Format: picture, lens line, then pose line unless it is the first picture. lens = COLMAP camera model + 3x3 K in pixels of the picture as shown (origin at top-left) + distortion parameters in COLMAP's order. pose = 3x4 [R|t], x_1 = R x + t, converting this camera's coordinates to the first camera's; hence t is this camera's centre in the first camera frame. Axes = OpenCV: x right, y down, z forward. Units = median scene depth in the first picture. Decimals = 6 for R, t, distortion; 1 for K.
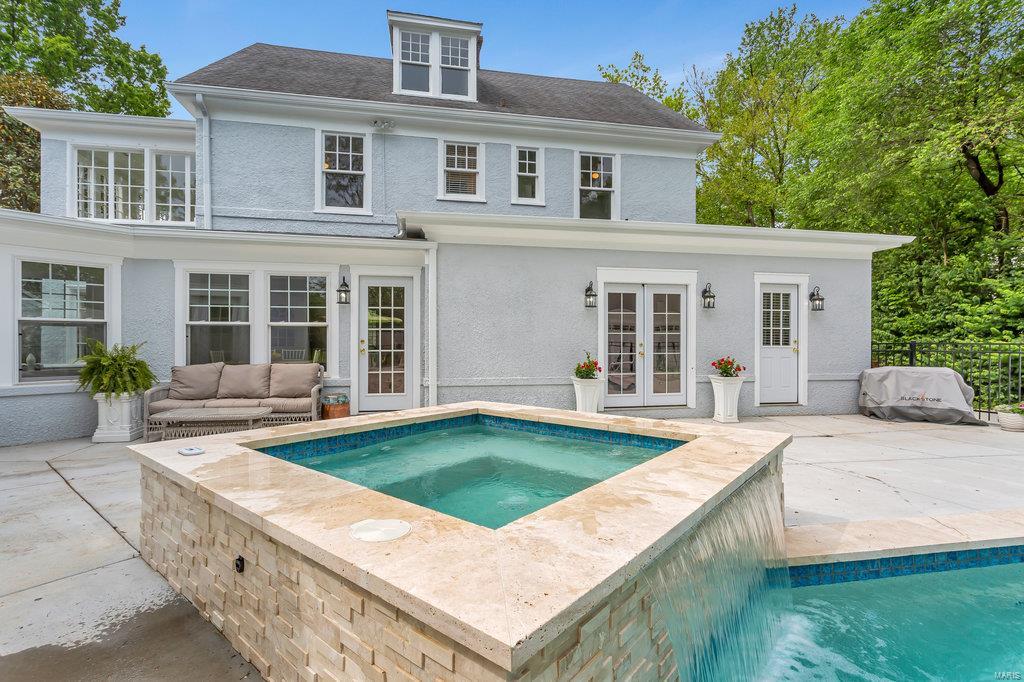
lens RADIAL K [[490.7, 0, 512.0], [0, 490.7, 341.0], [0, 0, 1]] dist [0.000322, -0.000261]
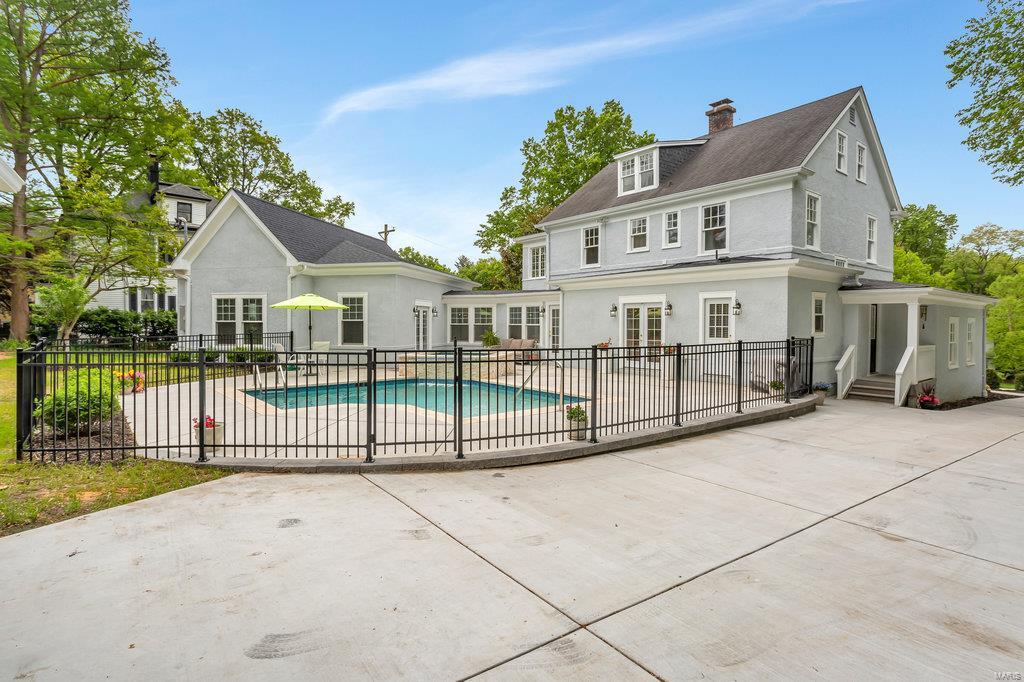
lens RADIAL K [[522.8, 0, 507.2], [0, 522.8, 324.2], [0, 0, 1]] dist [0.000917, 0.001503]
pose [[0.453249, 0.002157, -0.891381, 1.717494], [-0.000216, 0.999997, 0.002310, -0.037098], [0.891384, -0.000855, 0.453249, -0.346505]]
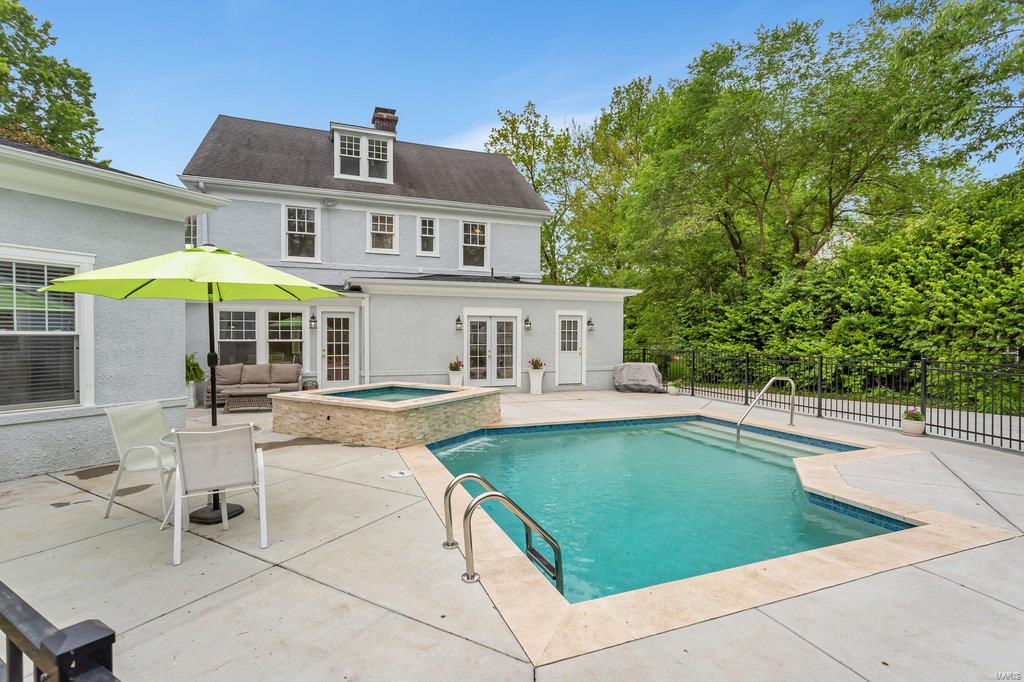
lens RADIAL K [[490.5, 0, 511.2], [0, 490.5, 338.7], [0, 0, 1]] dist [0.003083, 0.000849]
pose [[0.987140, 0.000662, 0.159854, 0.057420], [-0.001984, 0.999965, 0.008108, -0.047537], [-0.159843, -0.008321, 0.987107, -0.688674]]
